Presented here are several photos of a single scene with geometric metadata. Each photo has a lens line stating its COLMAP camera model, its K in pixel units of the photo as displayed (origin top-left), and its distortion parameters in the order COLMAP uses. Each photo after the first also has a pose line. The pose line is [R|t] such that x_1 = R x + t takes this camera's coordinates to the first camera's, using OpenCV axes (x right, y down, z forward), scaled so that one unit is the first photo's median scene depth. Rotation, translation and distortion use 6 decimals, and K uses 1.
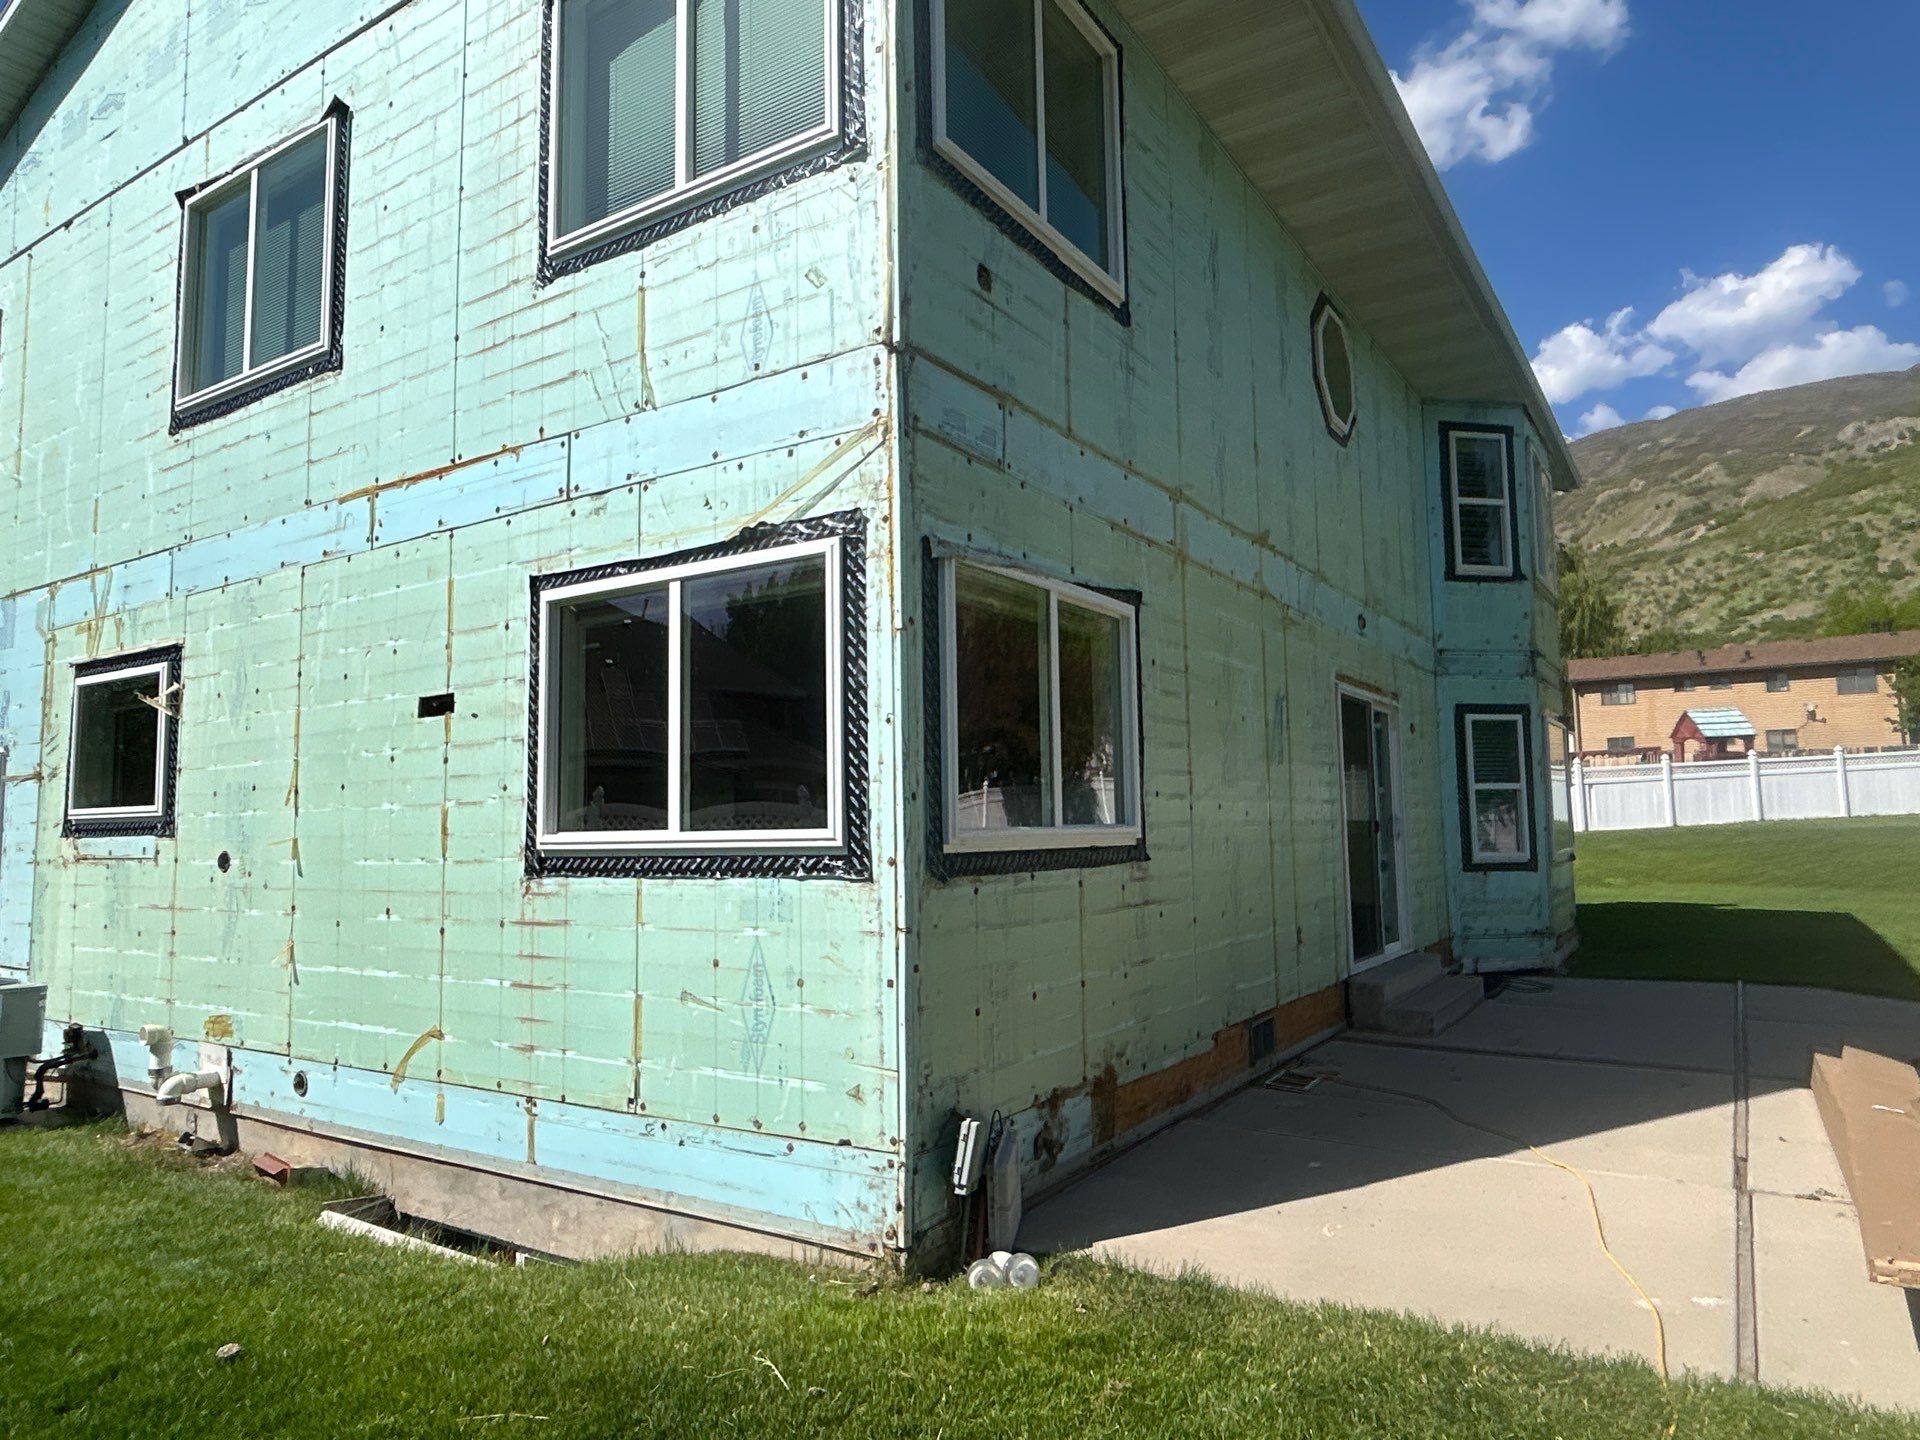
lens RADIAL K [[1203.6, 0, 952.0], [0, 1203.6, 718.0], [0, 0, 1]] dist [-0.007489, 0.004353]
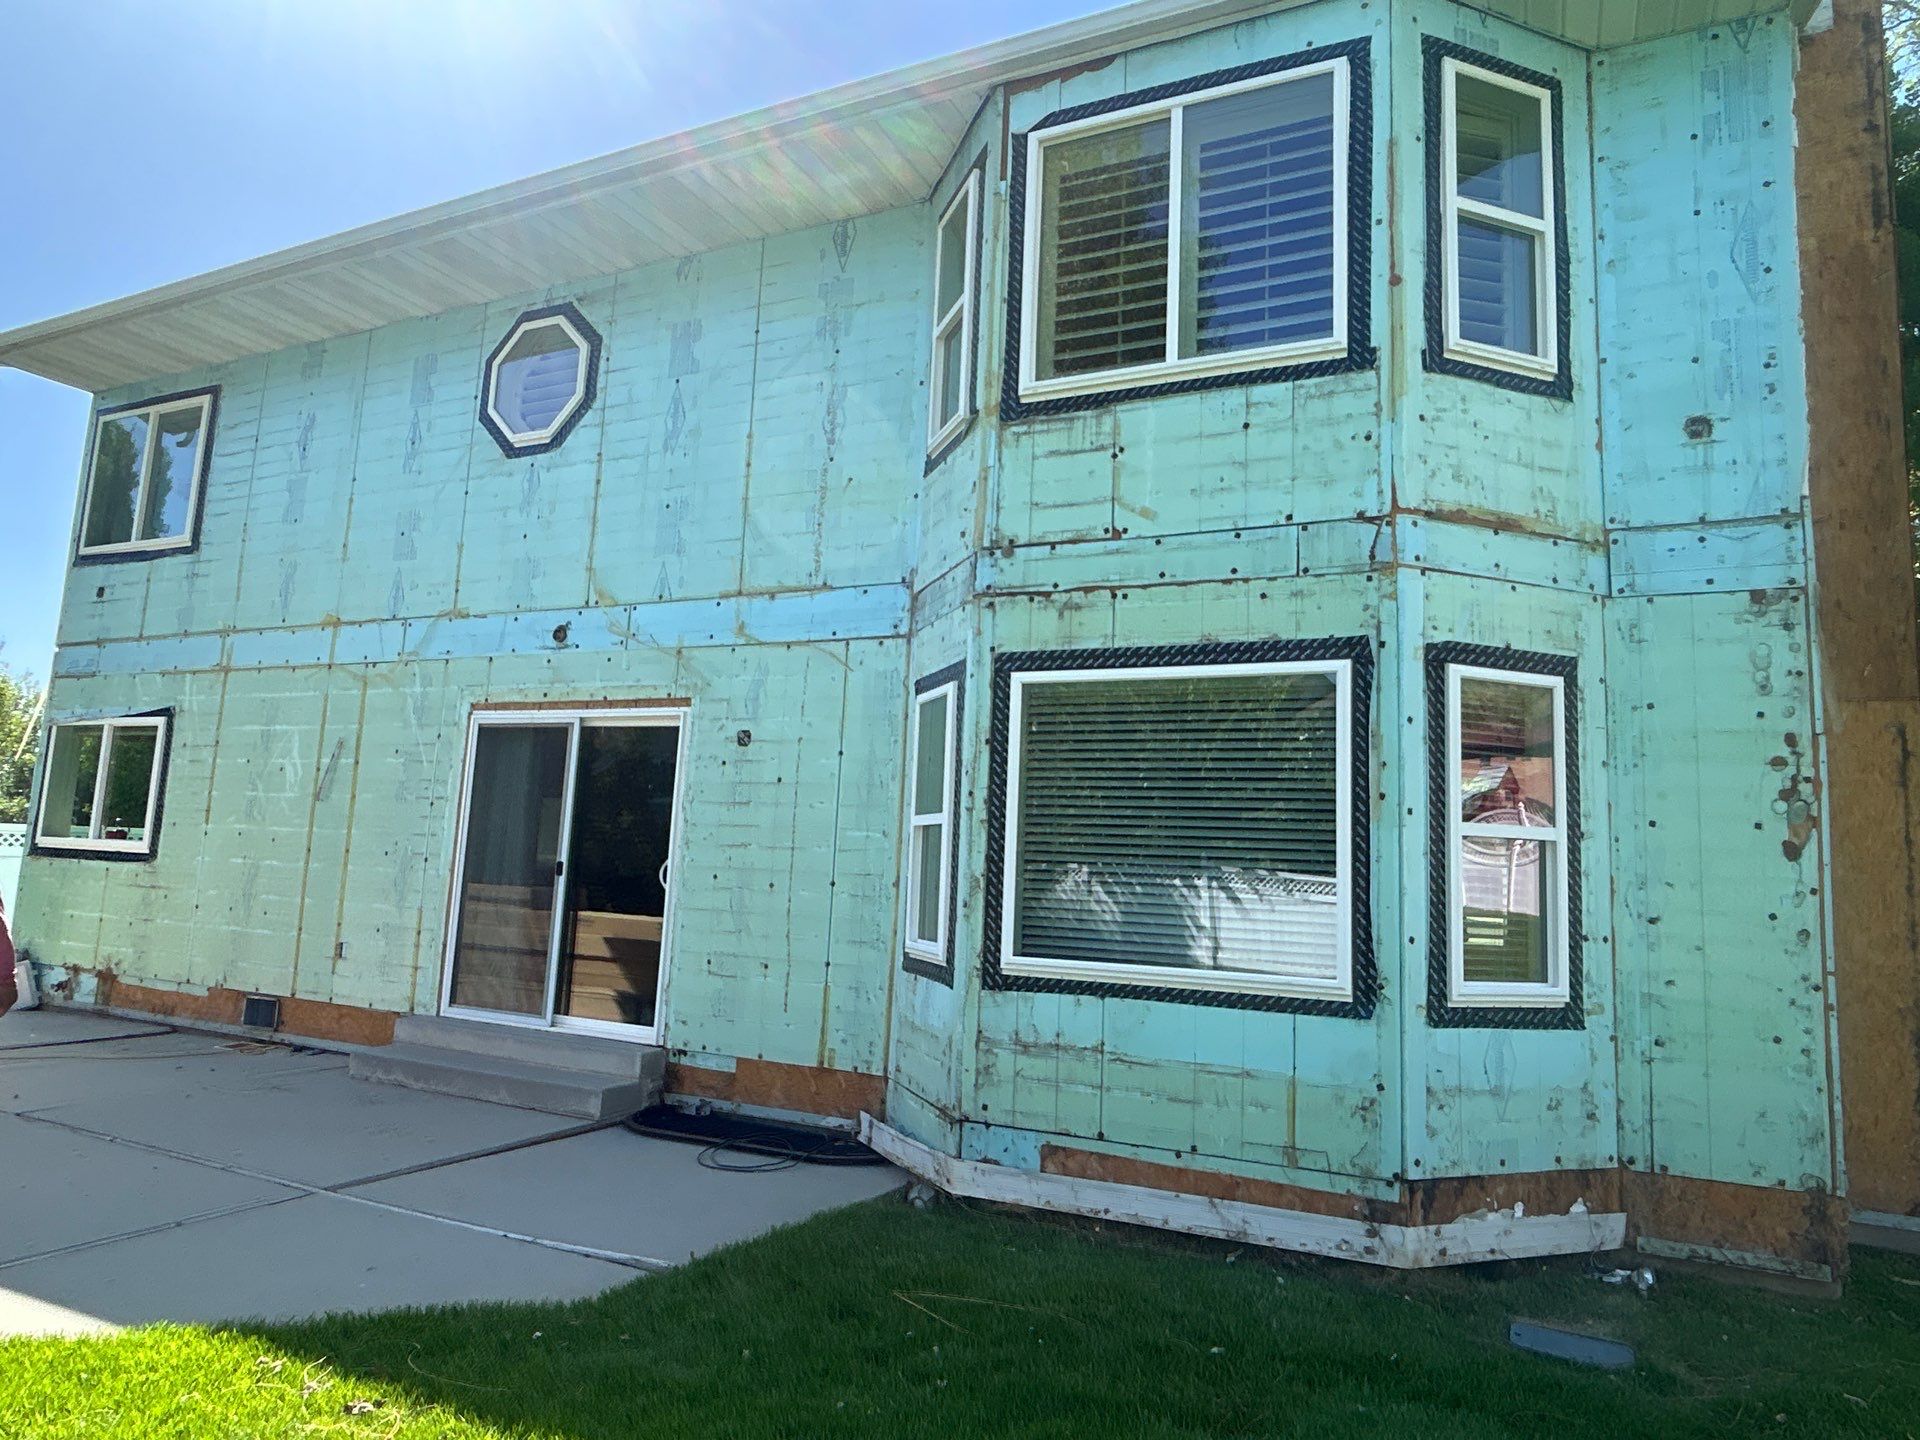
lens RADIAL K [[1203.6, 0, 949.0], [0, 1203.6, 713.9], [0, 0, 1]] dist [-0.007489, 0.004353]
pose [[0.129384, -0.114410, -0.984972, 1.279659], [0.042972, 0.993035, -0.109702, 0.091346], [0.990663, -0.028132, 0.133399, 1.200699]]
